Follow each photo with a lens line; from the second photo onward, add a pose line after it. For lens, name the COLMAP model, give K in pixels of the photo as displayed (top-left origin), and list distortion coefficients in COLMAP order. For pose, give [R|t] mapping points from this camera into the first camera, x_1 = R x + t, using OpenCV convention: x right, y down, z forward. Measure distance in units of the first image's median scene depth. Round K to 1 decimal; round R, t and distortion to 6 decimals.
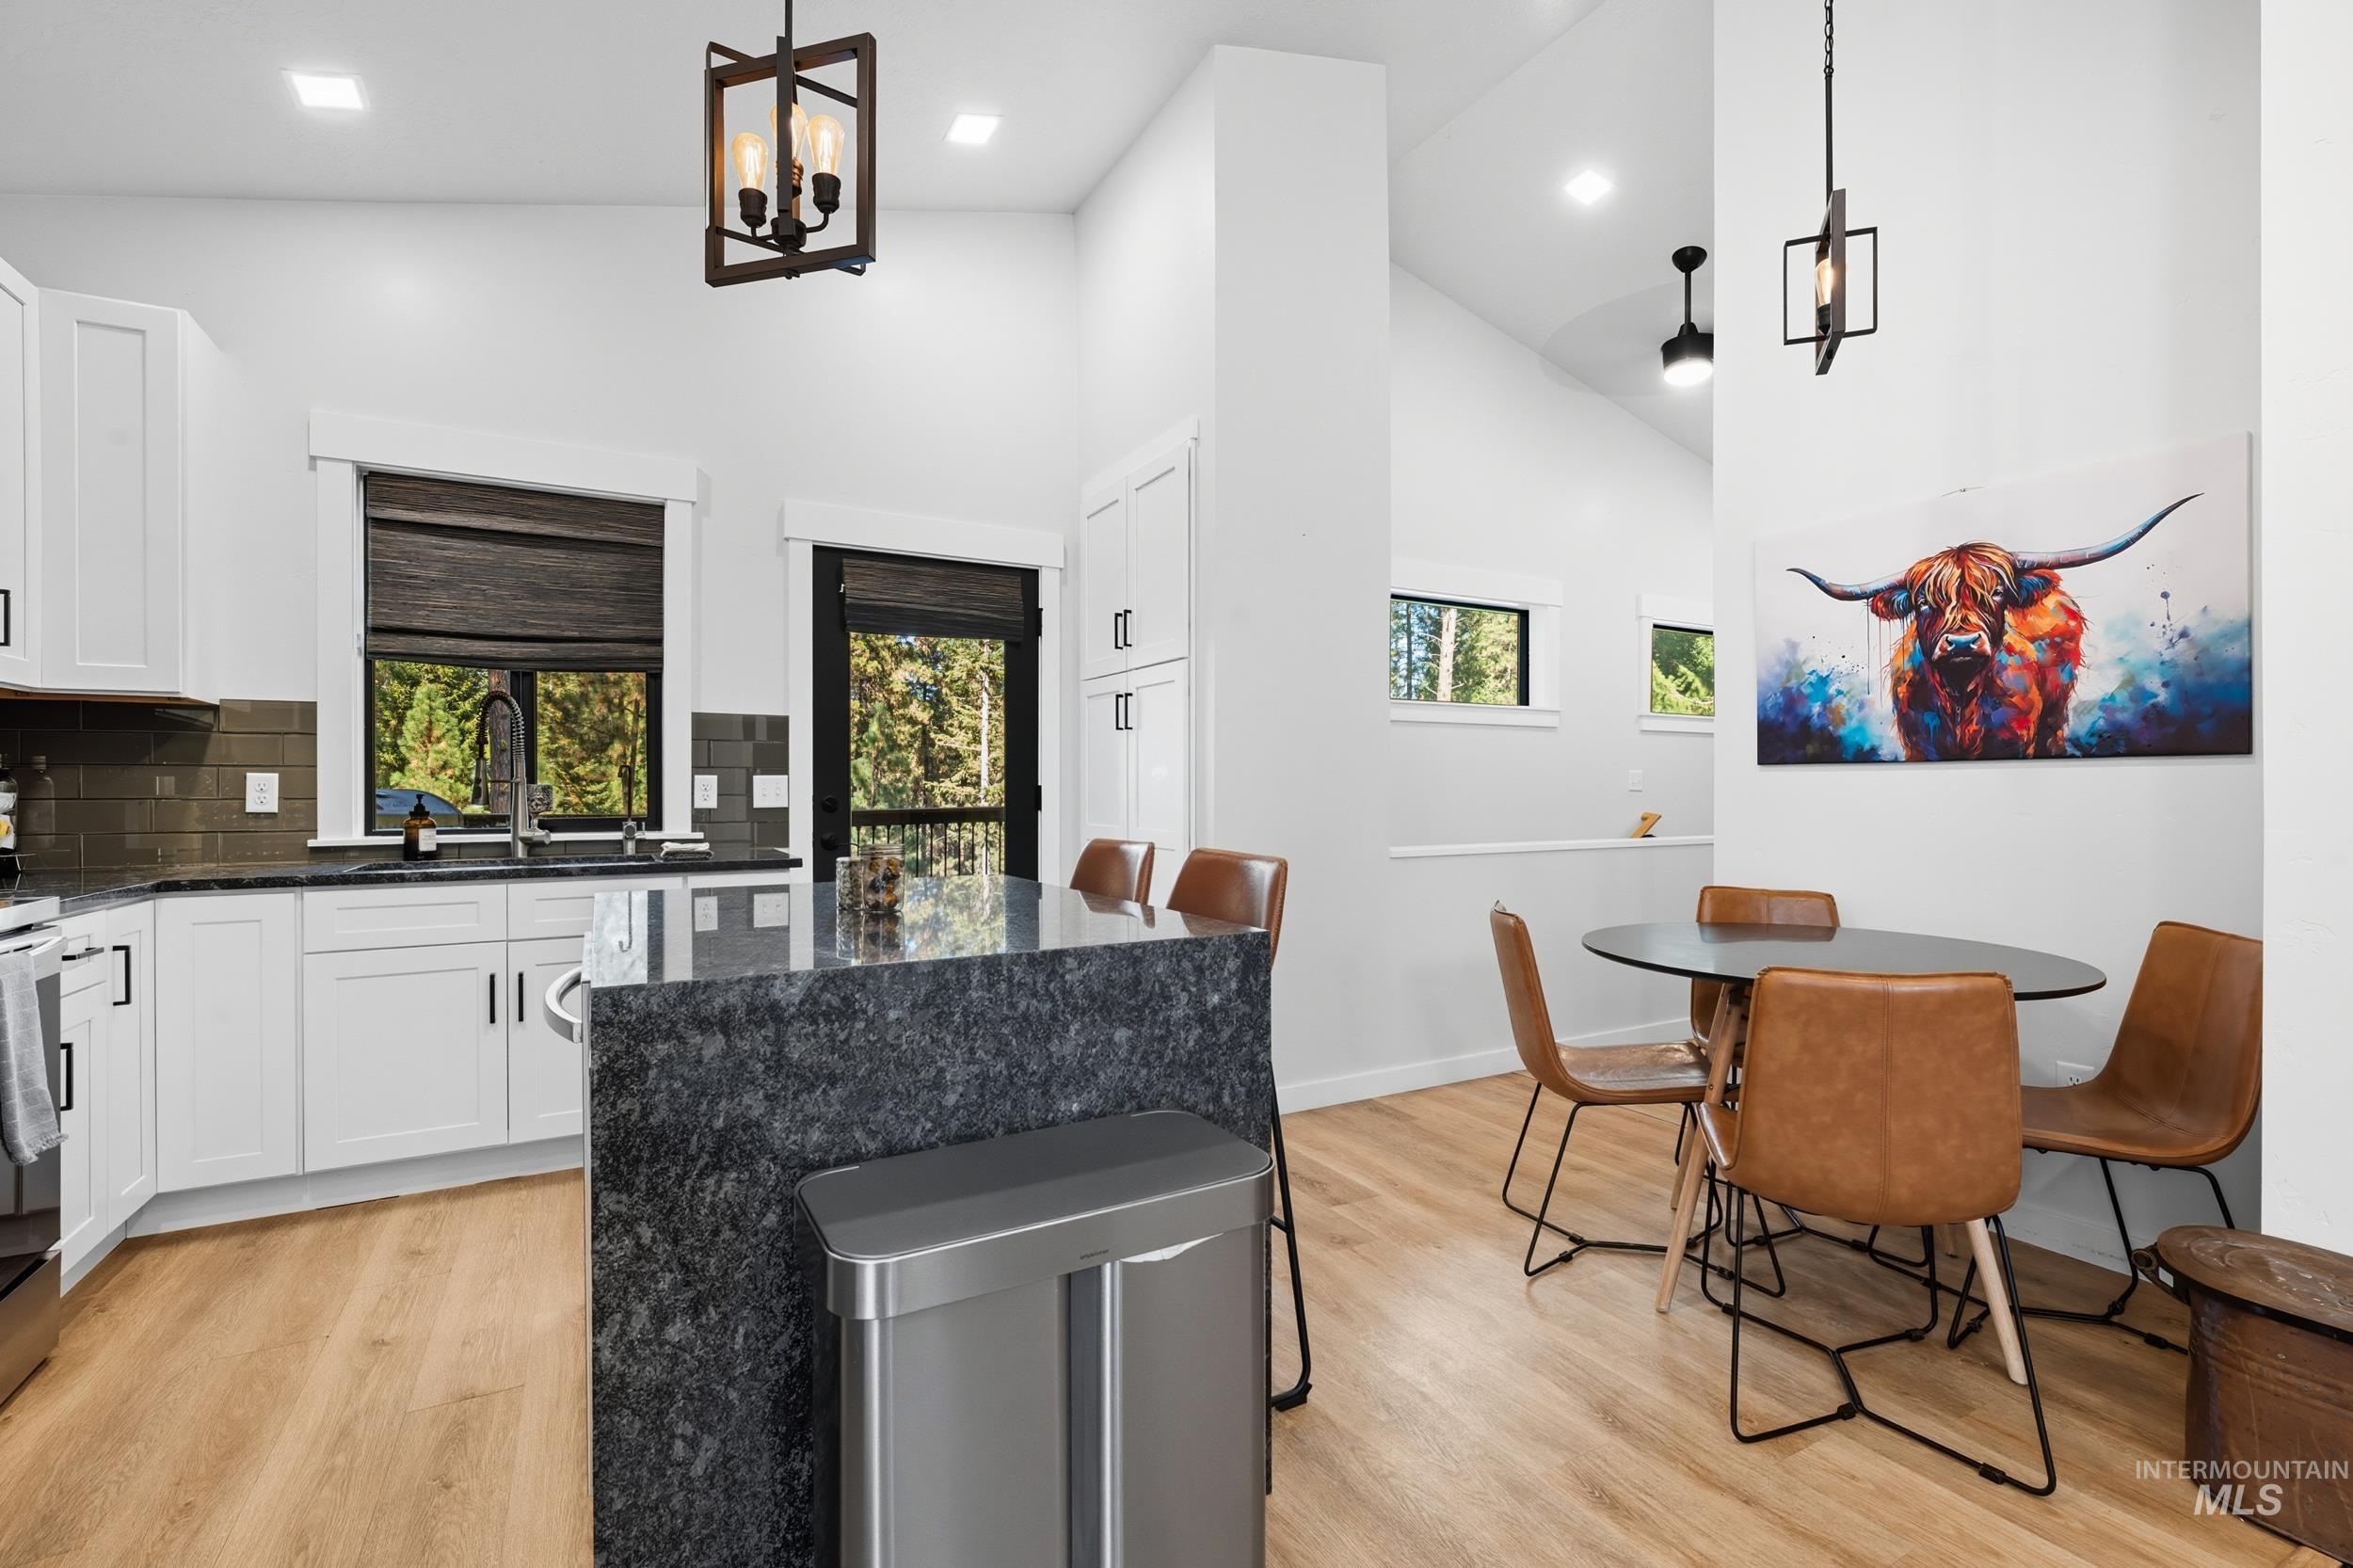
lens RADIAL K [[1050.7, 0, 1177.4], [0, 1050.7, 788.4], [0, 0, 1]] dist [-0.004431, 0.000102]
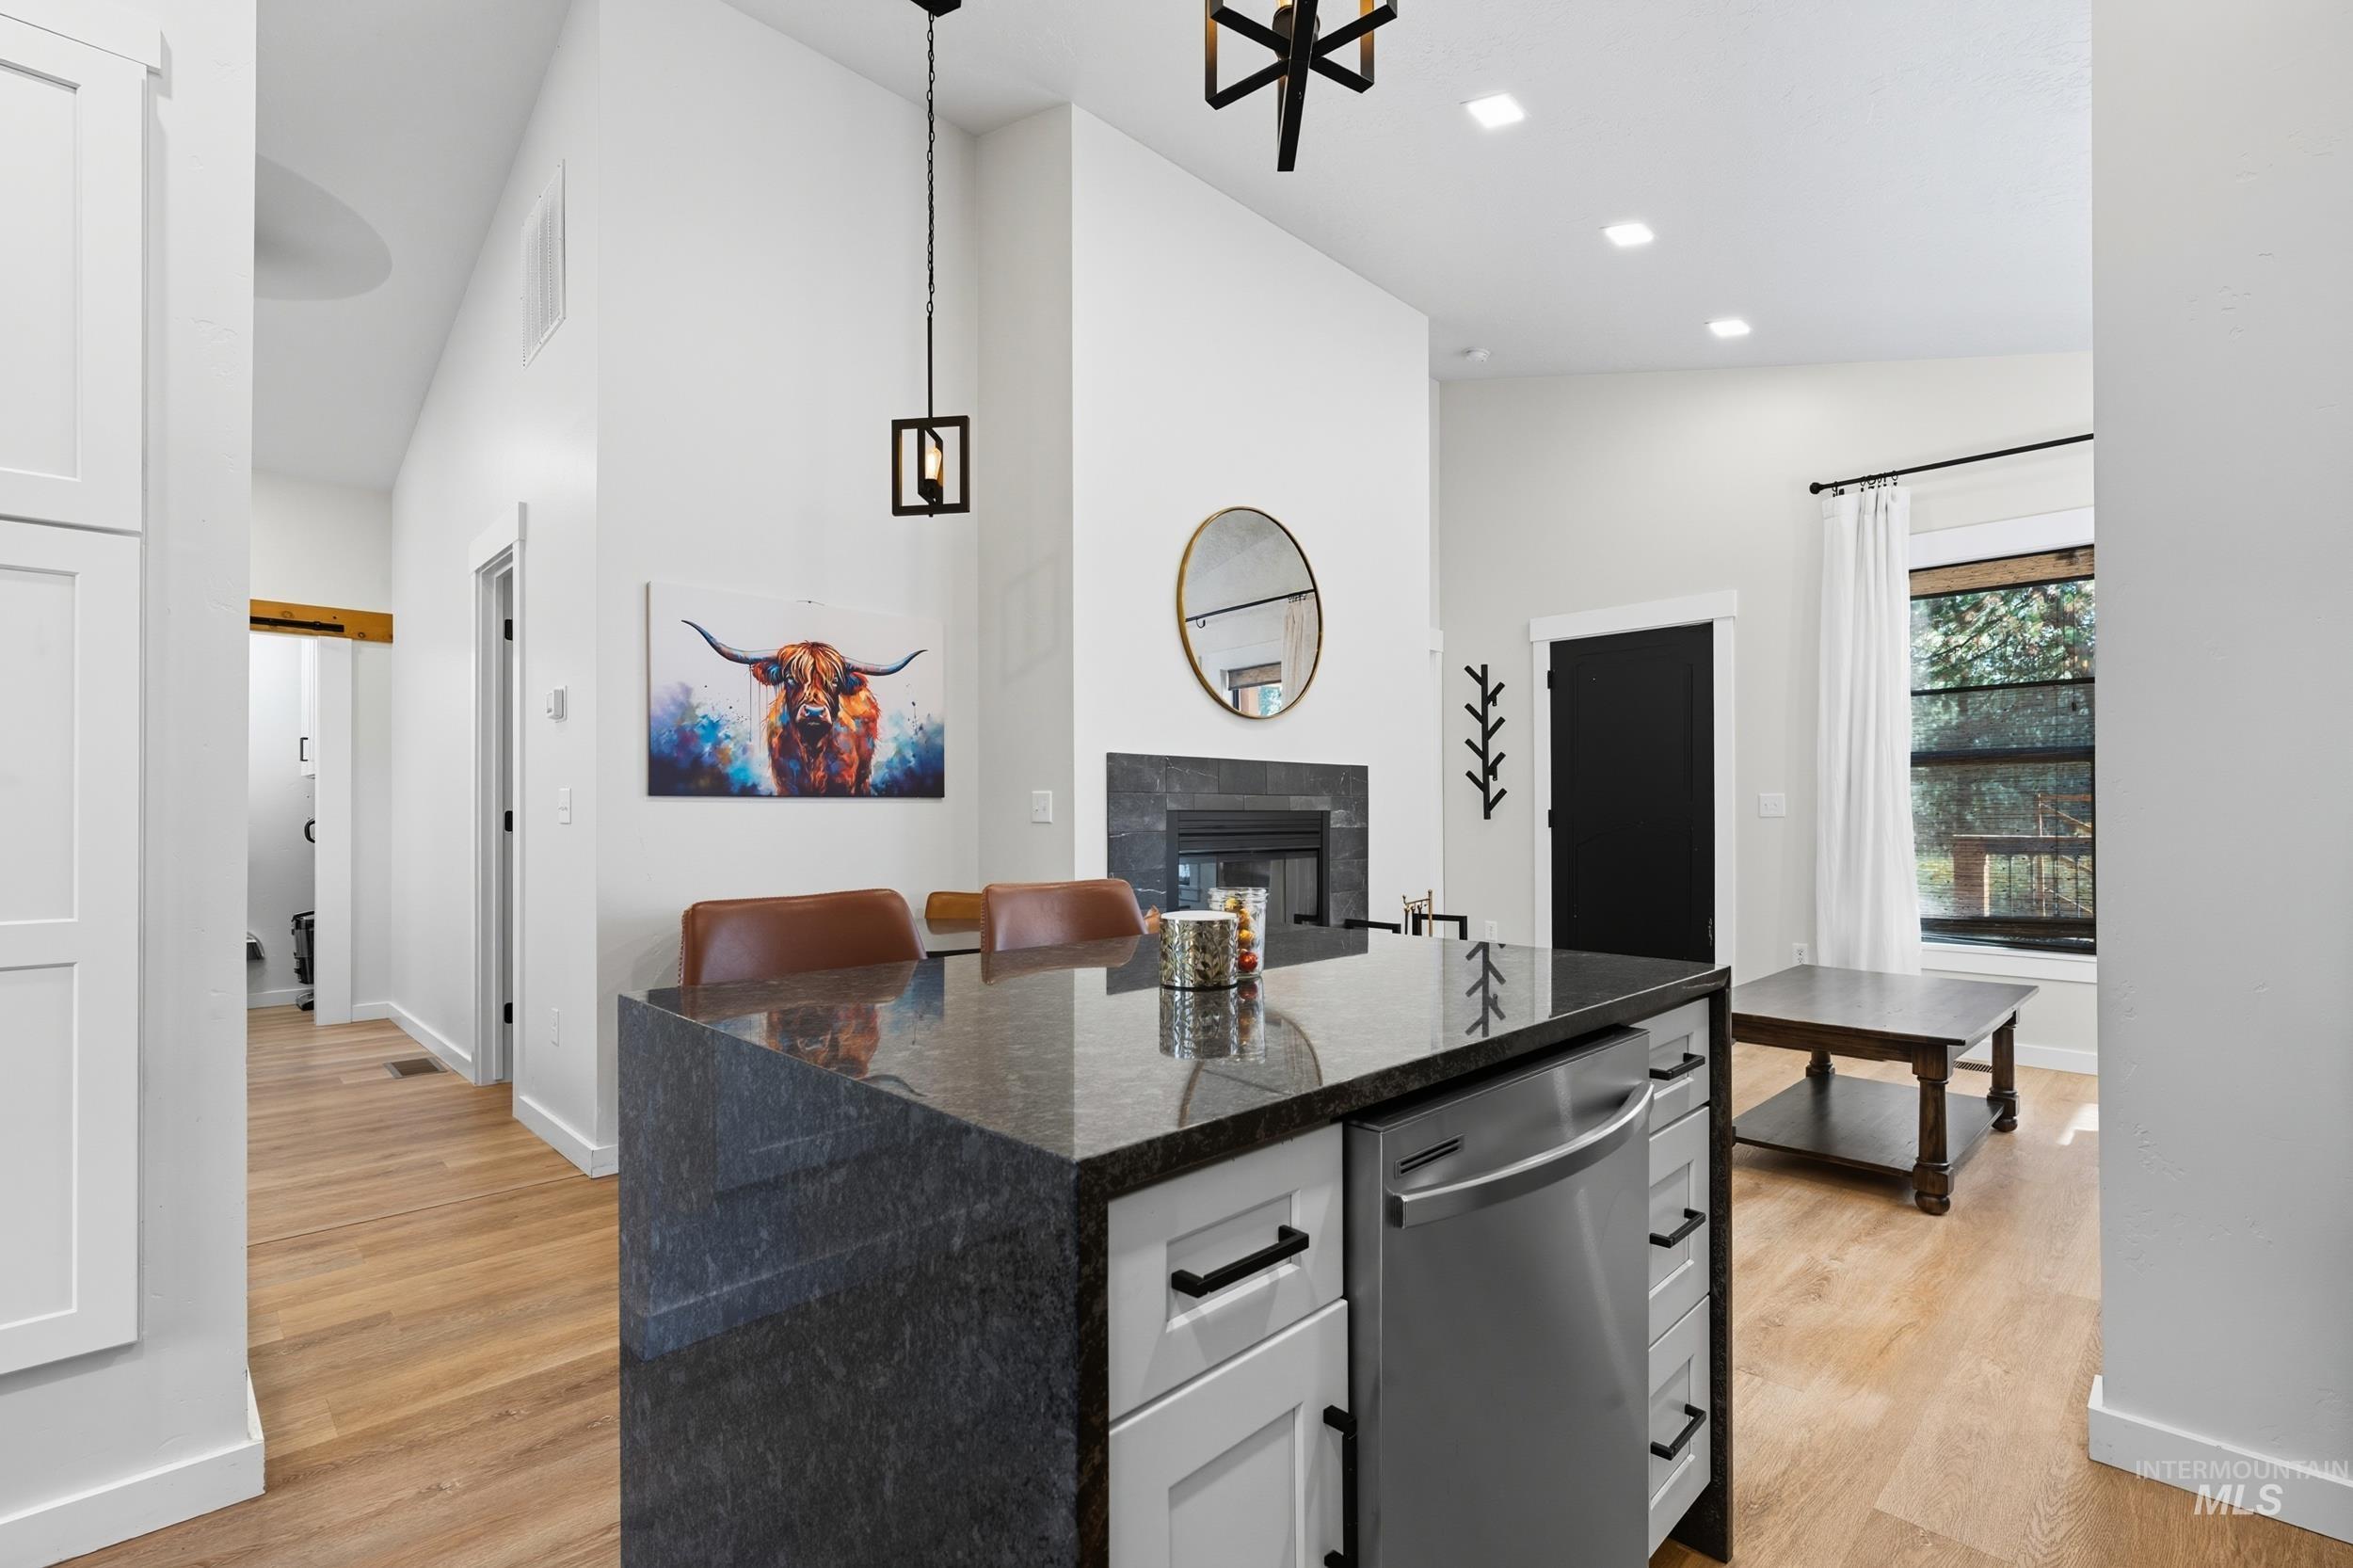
lens RADIAL K [[1050.7, 0, 1184.2], [0, 1050.7, 810.2], [0, 0, 1]] dist [-0.004431, 0.000102]
pose [[-0.271641, 0.003686, 0.962392, -0.716216], [0.003470, 0.999990, -0.002850, -0.002988], [-0.962392, 0.002566, -0.271651, 0.892378]]
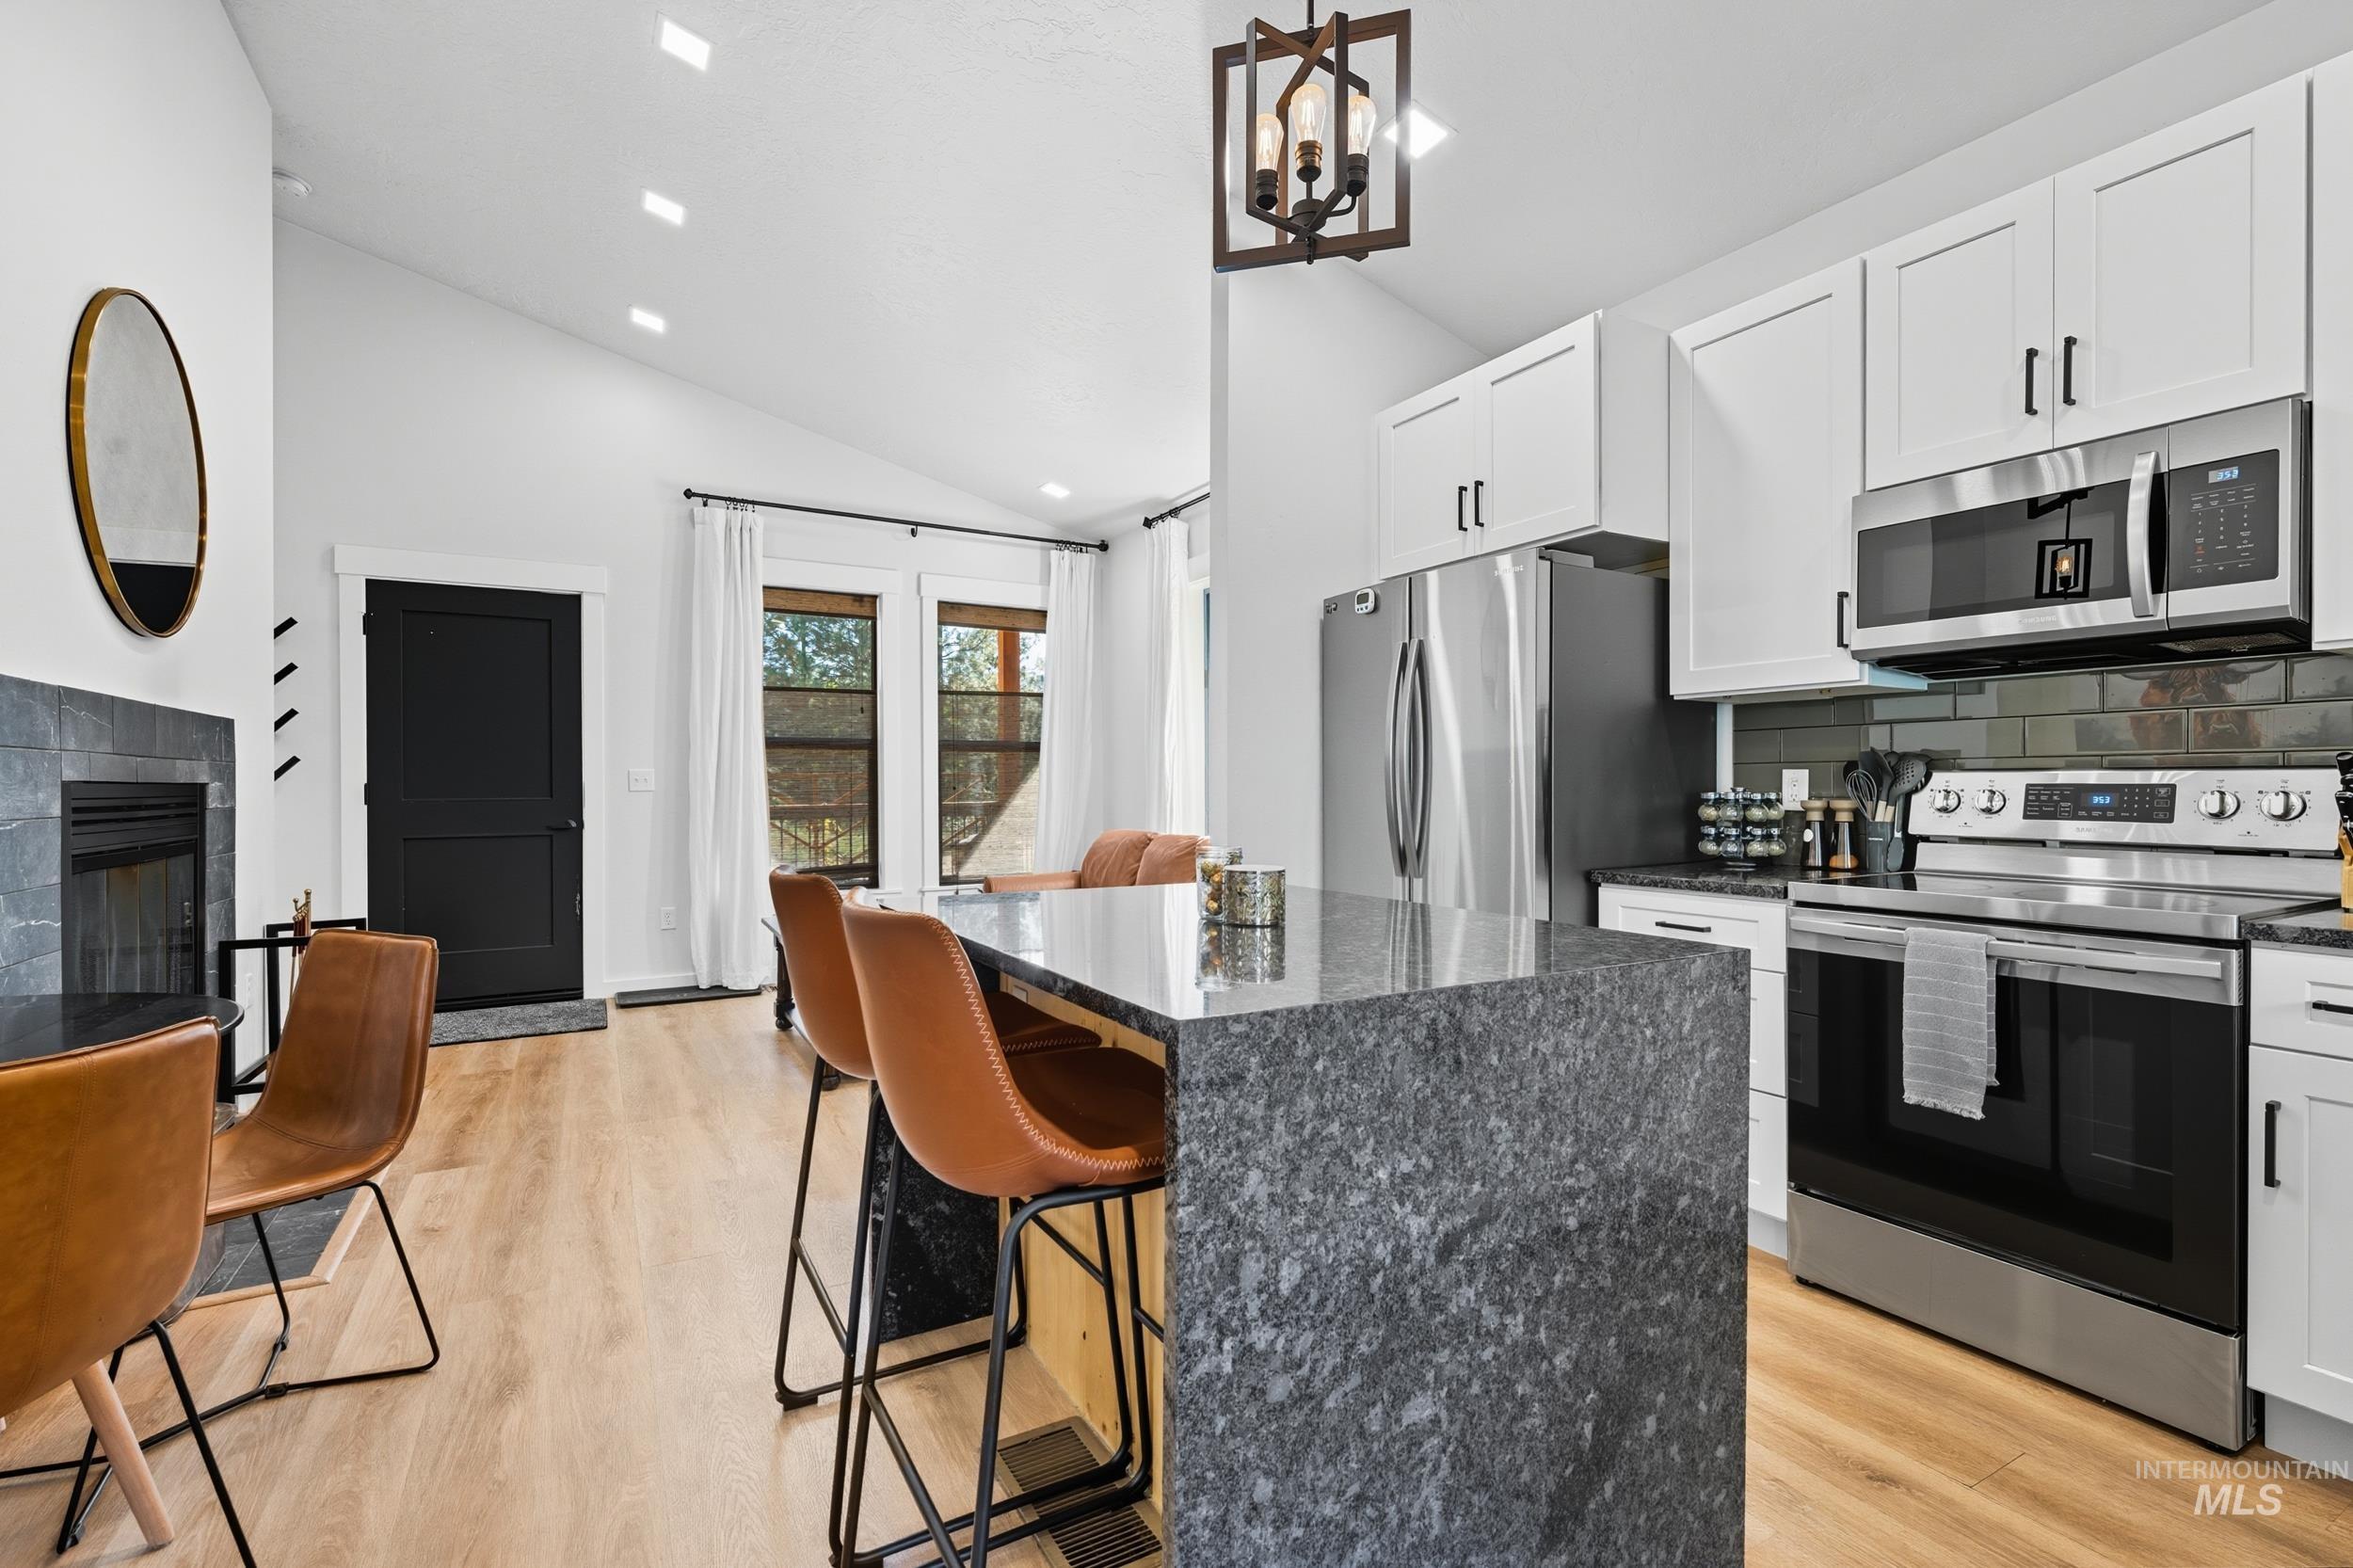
lens RADIAL K [[1050.7, 0, 1175.0], [0, 1050.7, 787.2], [0, 0, 1]] dist [-0.004431, 0.000102]
pose [[-0.999950, 0.001521, -0.009877, -0.163865], [0.001499, 0.999996, 0.002208, -0.002158], [0.009881, 0.002193, -0.999949, 1.381952]]
